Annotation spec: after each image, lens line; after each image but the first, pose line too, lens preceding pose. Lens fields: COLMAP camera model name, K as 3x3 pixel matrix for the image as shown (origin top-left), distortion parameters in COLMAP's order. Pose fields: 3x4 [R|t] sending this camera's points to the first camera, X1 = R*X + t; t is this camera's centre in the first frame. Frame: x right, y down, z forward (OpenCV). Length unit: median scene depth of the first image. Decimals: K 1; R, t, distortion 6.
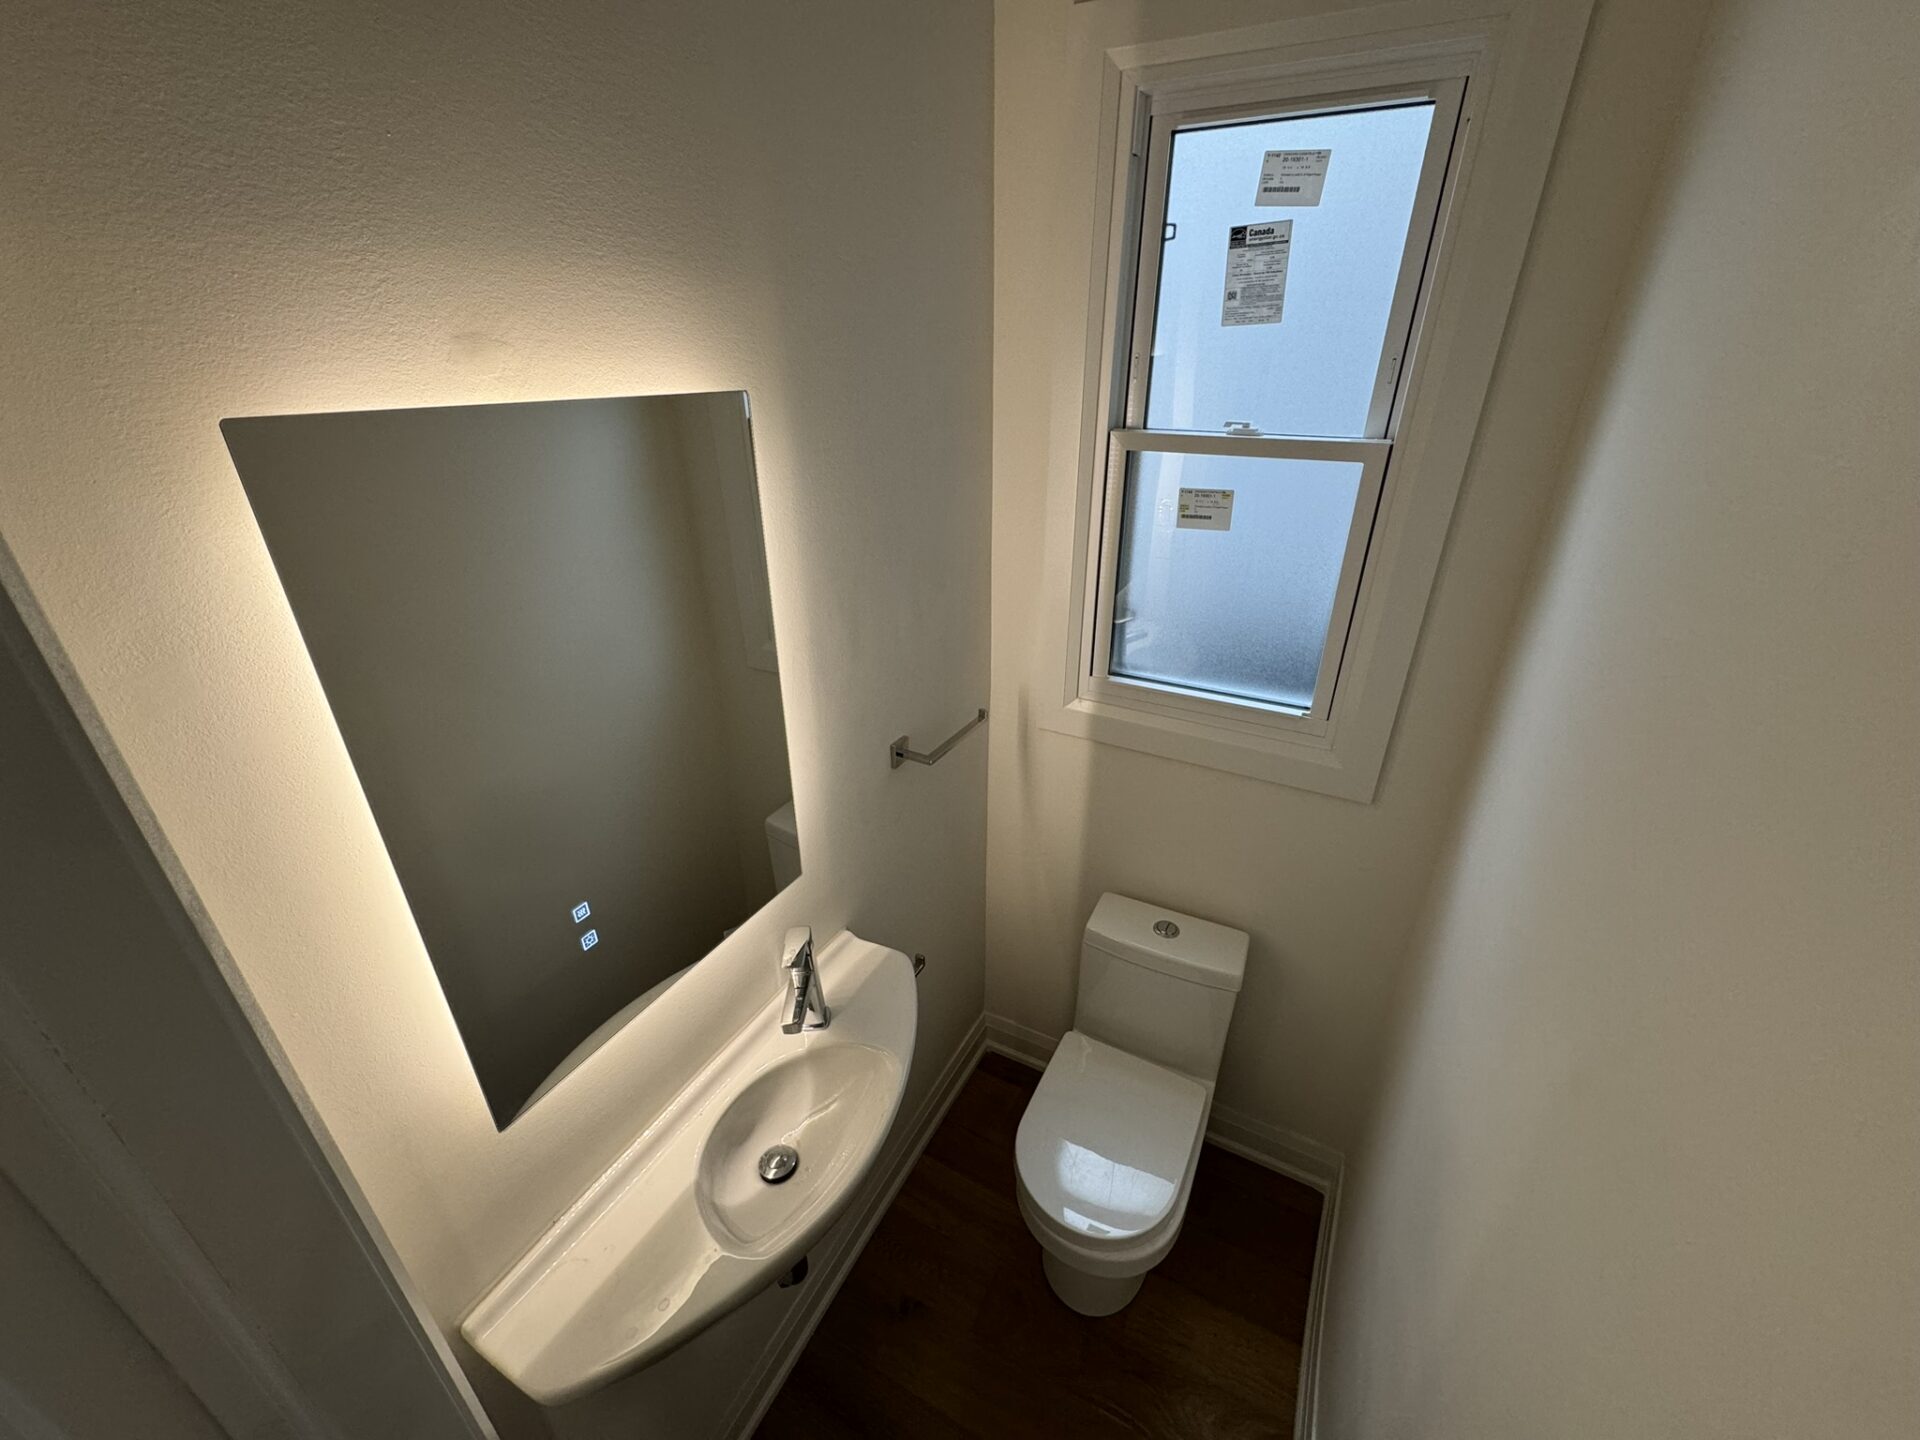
lens RADIAL K [[762.3, 0, 962.3], [0, 762.3, 723.4], [0, 0, 1]] dist [-0.002934, -0.000212]
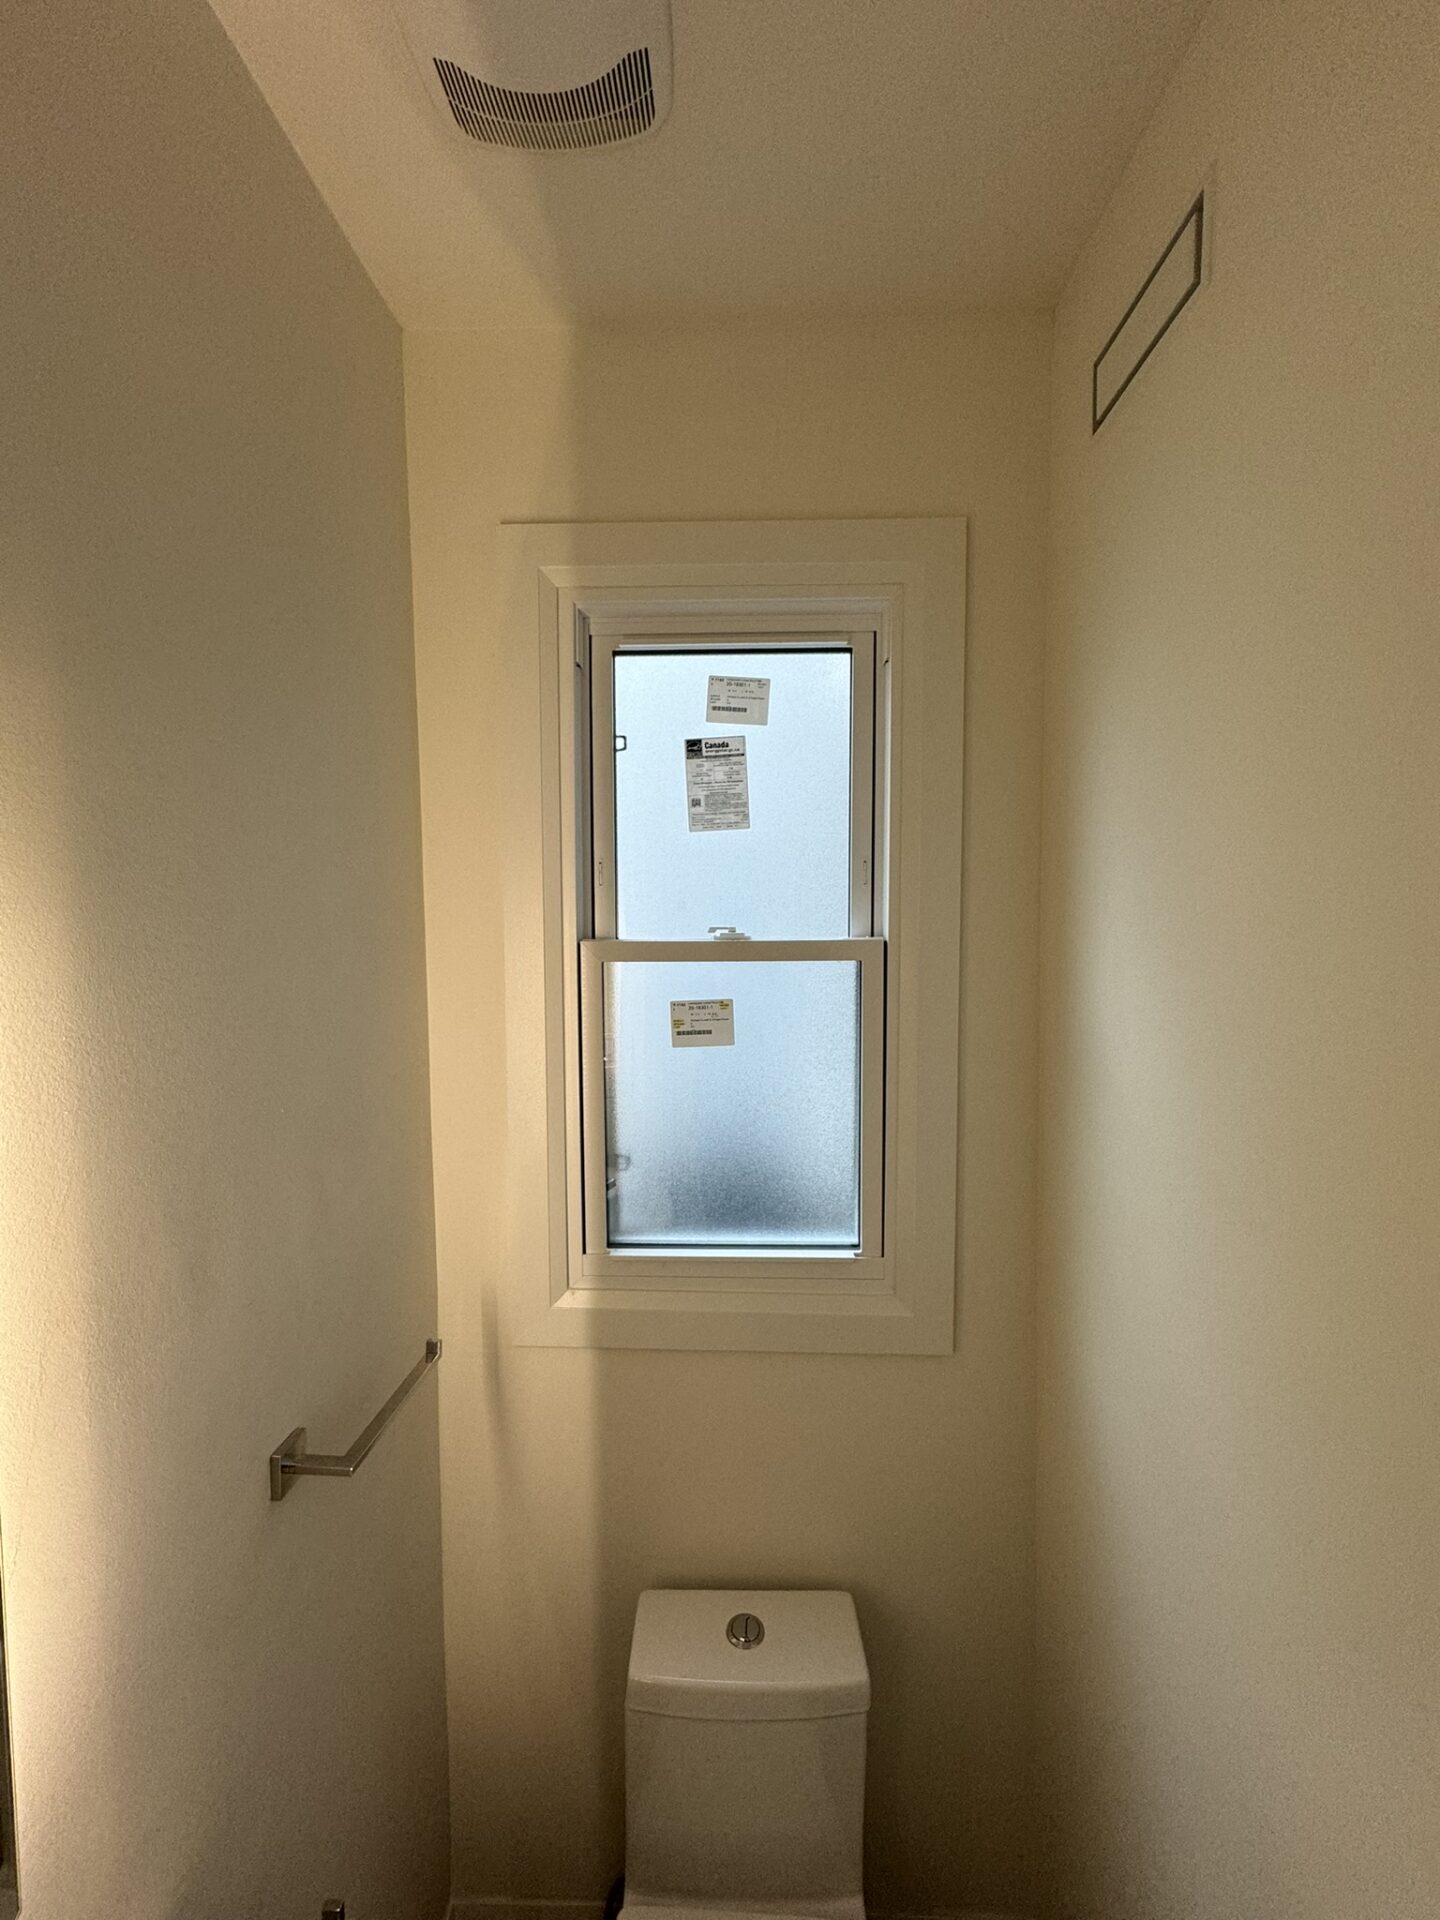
lens RADIAL K [[762.3, 0, 720.0], [0, 762.3, 960.0], [0, 0, 1]] dist [-0.002934, -0.000212]
pose [[0.900283, -0.025898, 0.434533, -0.030170], [0.196187, 0.915239, -0.351920, -0.044633], [-0.388588, 0.402078, 0.829055, 0.269044]]
